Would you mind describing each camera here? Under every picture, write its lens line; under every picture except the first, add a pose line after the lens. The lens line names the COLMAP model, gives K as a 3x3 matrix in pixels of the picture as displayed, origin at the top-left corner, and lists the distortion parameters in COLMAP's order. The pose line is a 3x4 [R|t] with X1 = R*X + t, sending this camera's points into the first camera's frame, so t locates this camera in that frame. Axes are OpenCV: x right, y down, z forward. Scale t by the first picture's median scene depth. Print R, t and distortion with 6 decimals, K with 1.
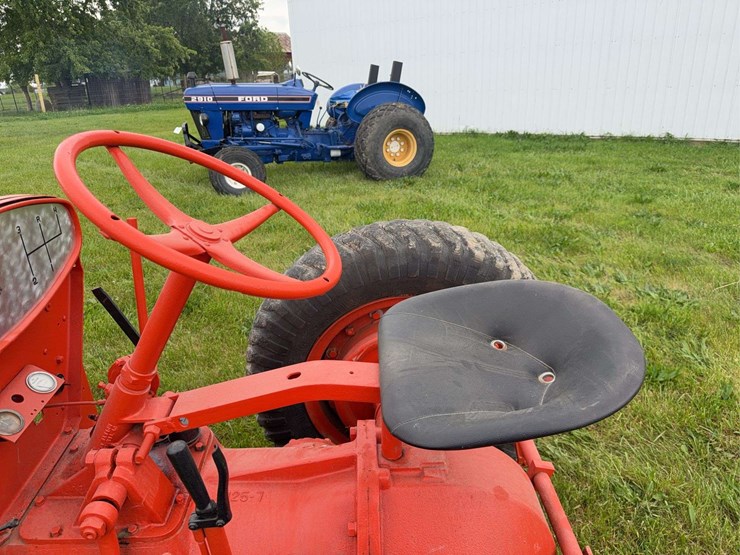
lens RADIAL K [[526.4, 0, 373.5], [0, 526.4, 284.8], [0, 0, 1]] dist [0.027508, -0.045006]
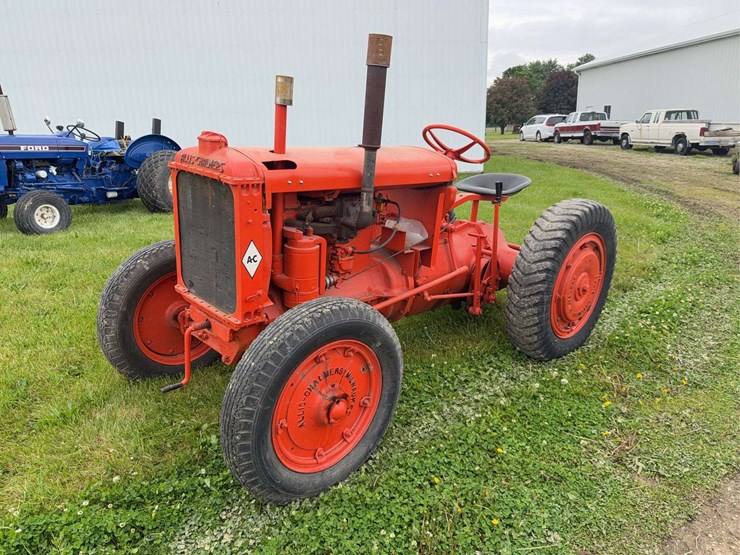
lens RADIAL K [[526.4, 0, 374.5], [0, 526.4, 278.1], [0, 0, 1]] dist [0.027508, -0.045006]
pose [[0.744577, -0.163340, 0.647244, -0.420354], [0.241520, 0.969831, -0.033091, 0.096779], [-0.622313, 0.180961, 0.761564, -0.179531]]
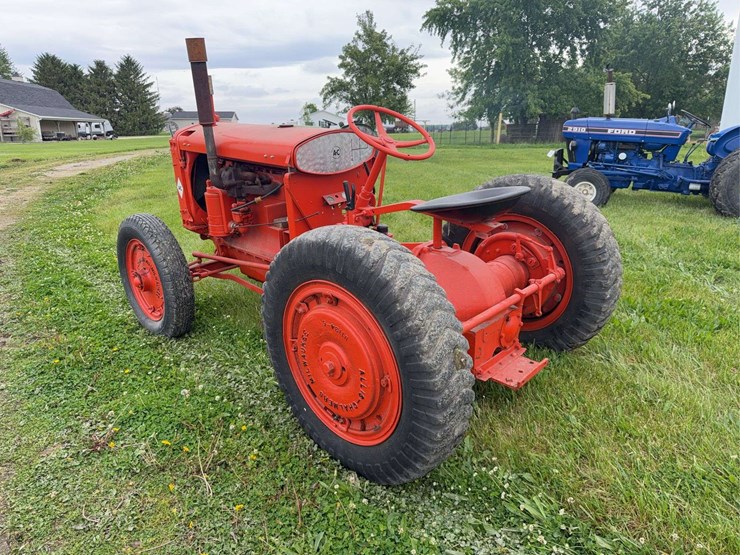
lens RADIAL K [[526.4, 0, 363.2], [0, 526.4, 278.6], [0, 0, 1]] dist [0.027508, -0.045006]
pose [[0.695037, 0.230748, -0.680940, 0.222554], [-0.287159, 0.957371, 0.031318, 0.074678], [0.659139, 0.173771, 0.731669, -0.146166]]
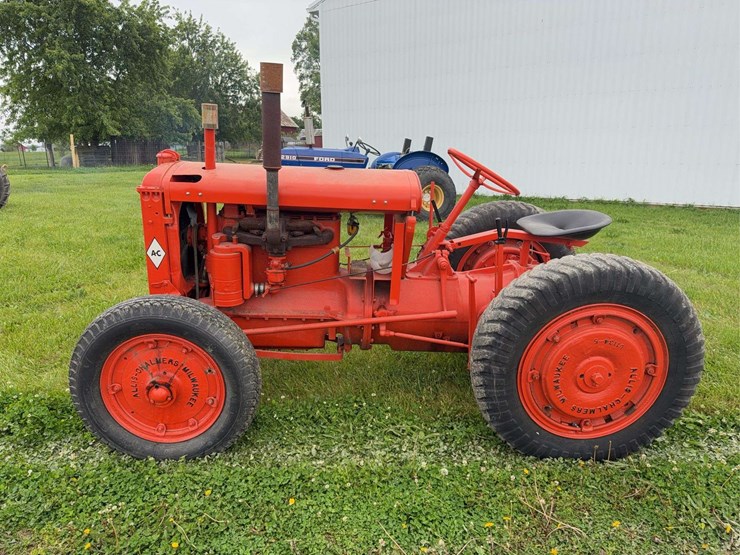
lens RADIAL K [[526.4, 0, 367.3], [0, 526.4, 273.2], [0, 0, 1]] dist [0.027508, -0.045006]
pose [[0.999059, 0.034494, 0.026303, -0.133974], [-0.030277, 0.988731, -0.146609, 0.123064], [-0.031064, 0.145675, 0.988845, -0.276145]]
